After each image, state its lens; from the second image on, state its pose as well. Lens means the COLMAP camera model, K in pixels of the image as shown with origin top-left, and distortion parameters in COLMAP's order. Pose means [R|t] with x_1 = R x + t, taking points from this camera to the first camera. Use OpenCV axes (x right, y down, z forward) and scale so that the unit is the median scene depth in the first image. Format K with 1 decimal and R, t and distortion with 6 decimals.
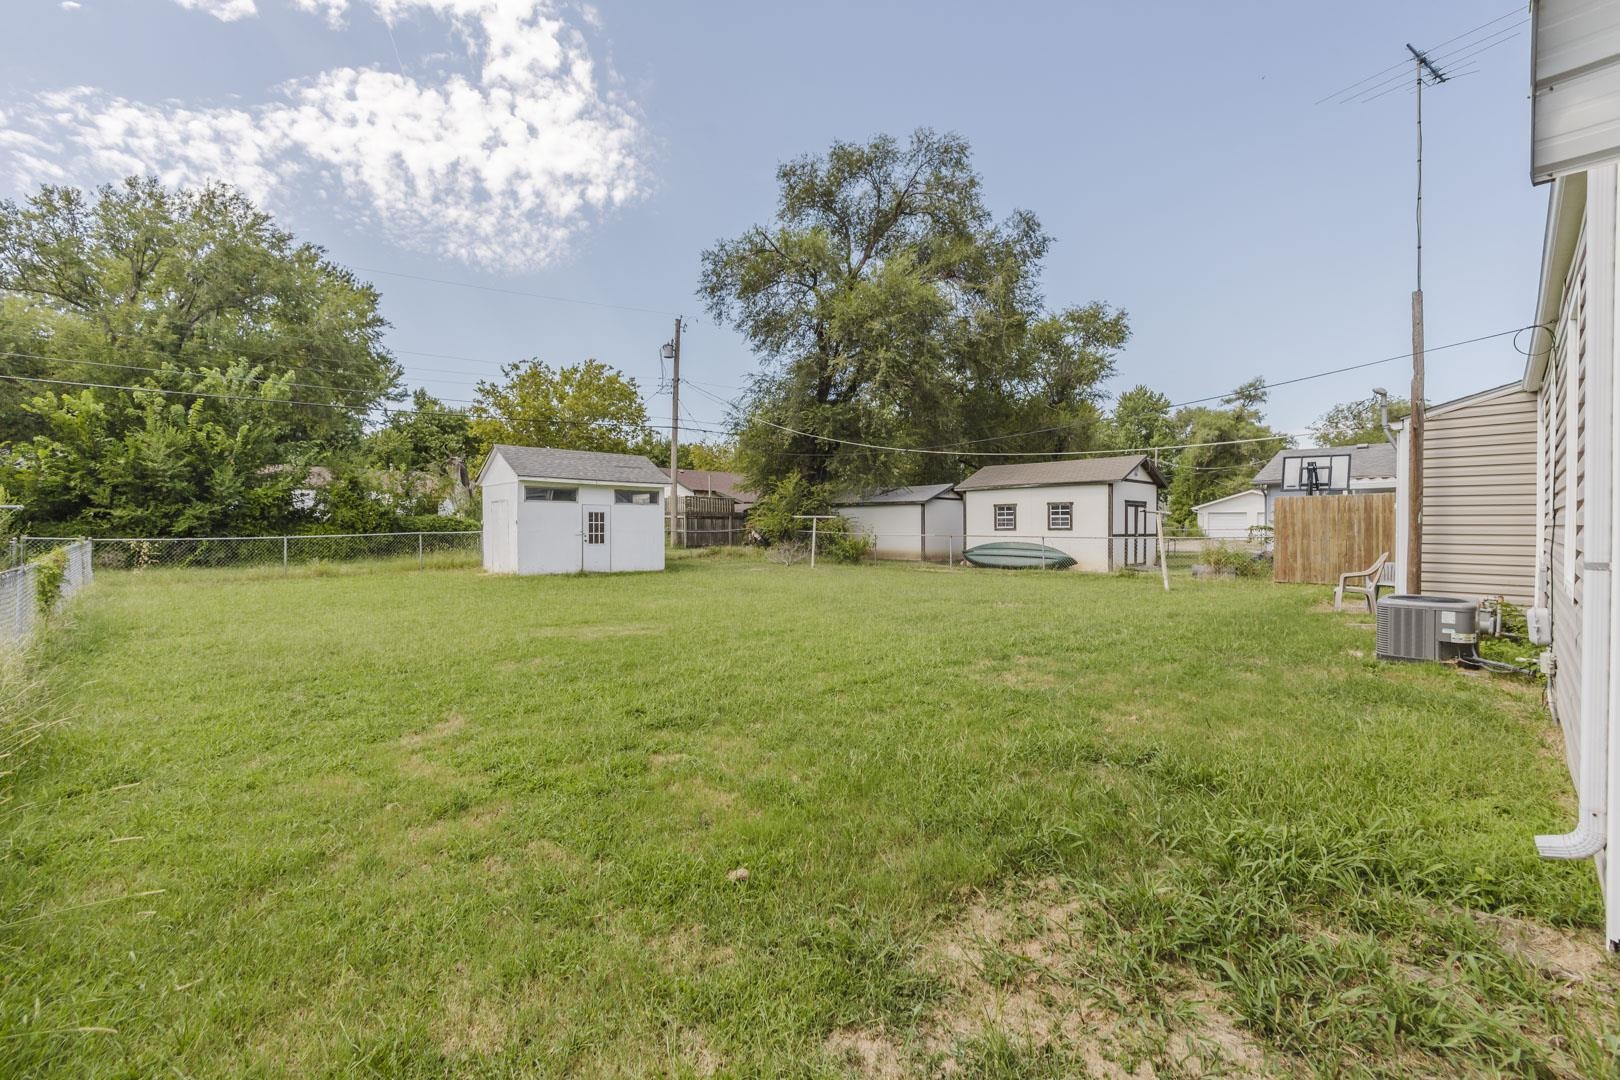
lens RADIAL K [[698.1, 0, 810.0], [0, 698.1, 540.0], [0, 0, 1]] dist [-0.004022, -0.000153]
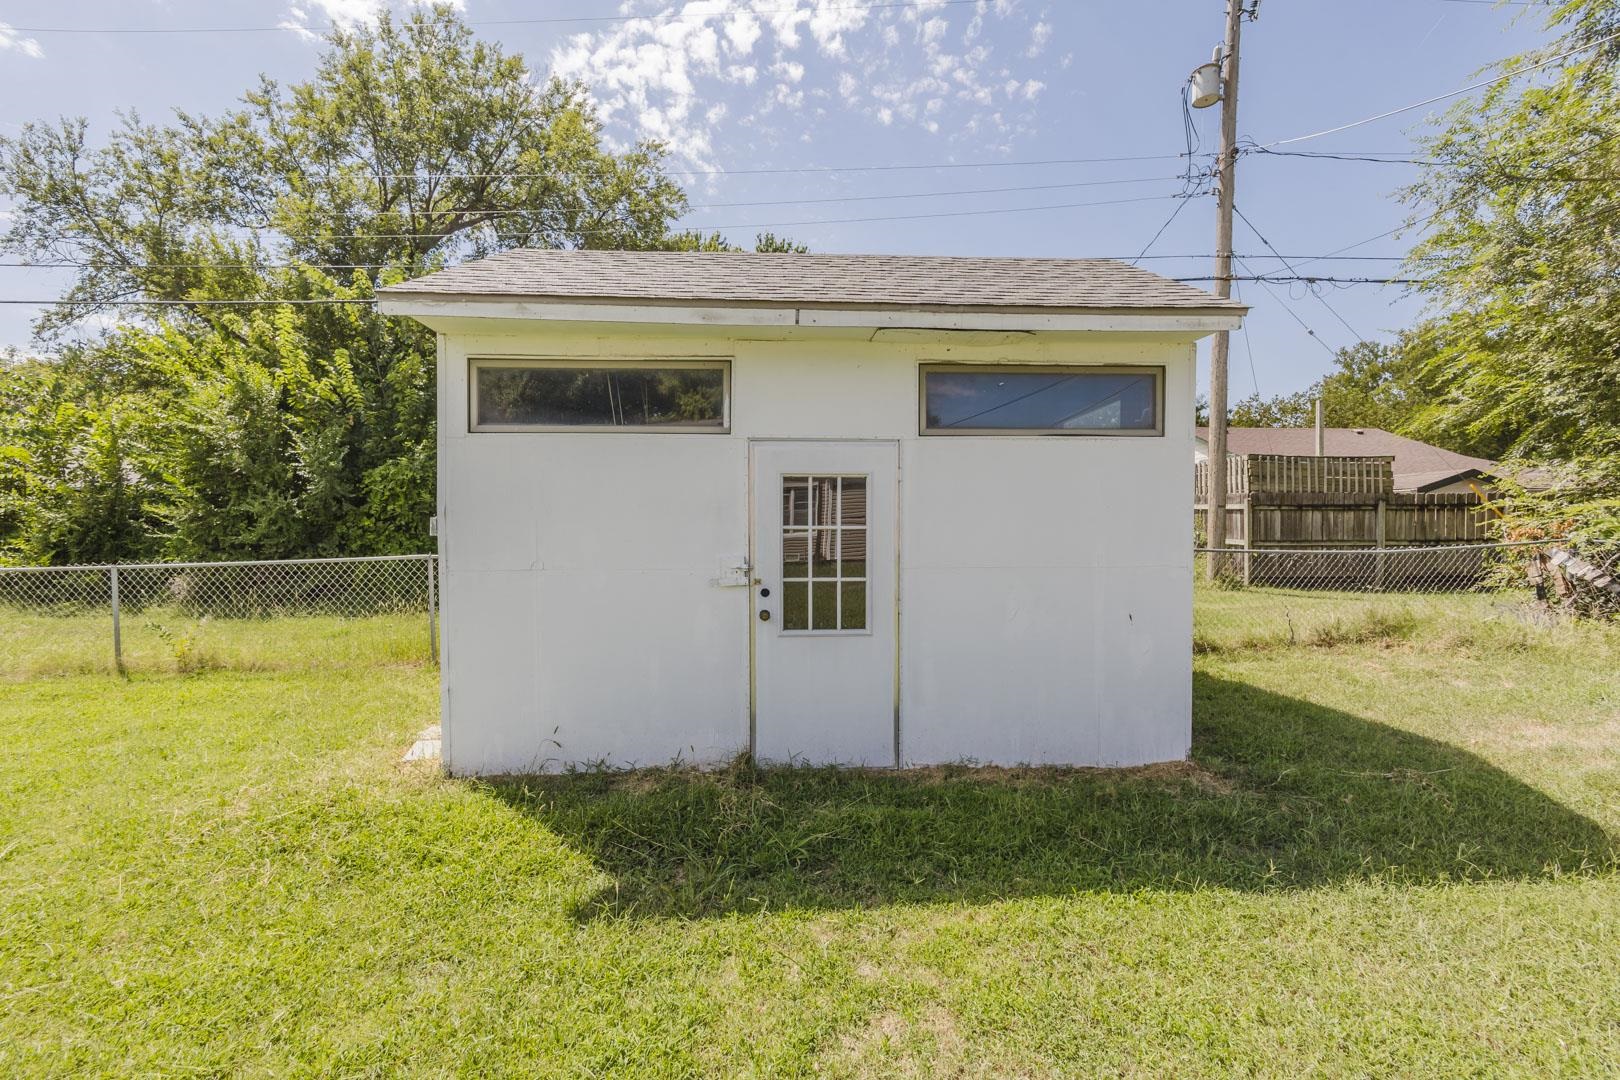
lens RADIAL K [[698.1, 0, 810.0], [0, 698.1, 540.0], [0, 0, 1]] dist [-0.004022, -0.000153]
pose [[0.764003, 0.012580, -0.645090, -0.177087], [-0.009784, 0.999921, 0.007912, -0.022388], [0.645138, 0.000267, 0.764066, 0.835166]]
